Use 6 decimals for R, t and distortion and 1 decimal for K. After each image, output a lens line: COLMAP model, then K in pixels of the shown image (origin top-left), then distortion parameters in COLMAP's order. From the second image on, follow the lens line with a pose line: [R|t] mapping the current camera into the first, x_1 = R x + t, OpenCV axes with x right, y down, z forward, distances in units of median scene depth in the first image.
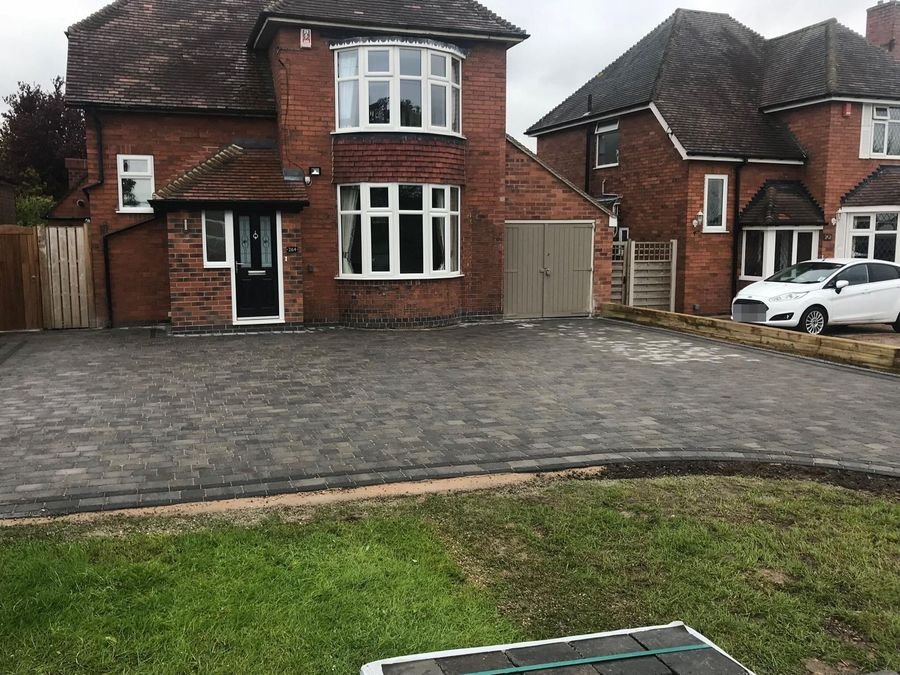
lens RADIAL K [[784.2, 0, 449.0], [0, 784.2, 337.7], [0, 0, 1]] dist [-0.000044, -0.004121]
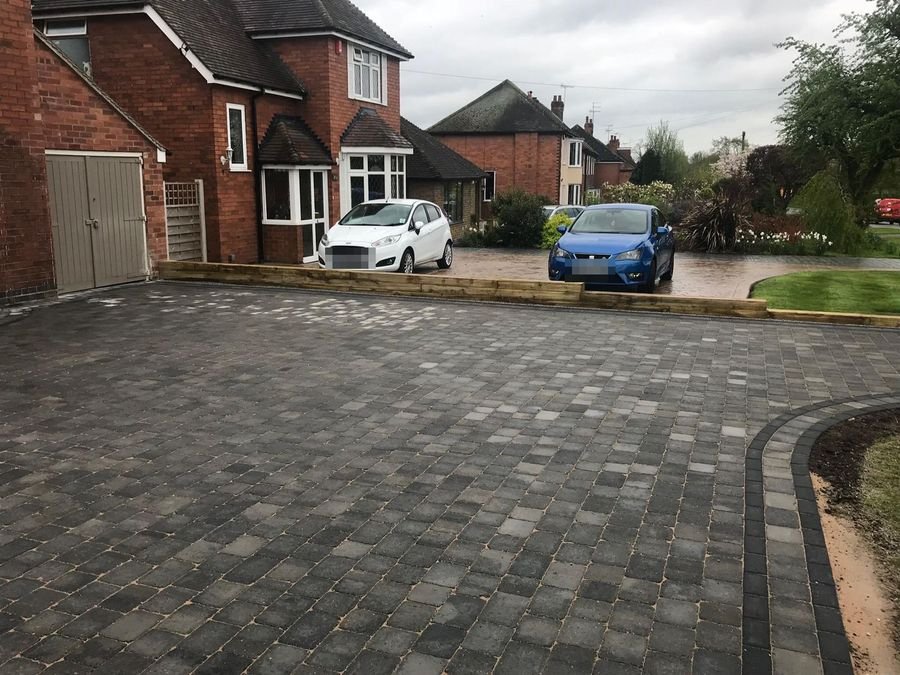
lens RADIAL K [[784.2, 0, 451.0], [0, 784.2, 336.3], [0, 0, 1]] dist [-0.000044, -0.004121]
pose [[0.645646, -0.147329, 0.749290, -0.214492], [0.092888, 0.989078, 0.114438, -0.033216], [-0.757966, -0.004287, 0.652280, 0.273407]]
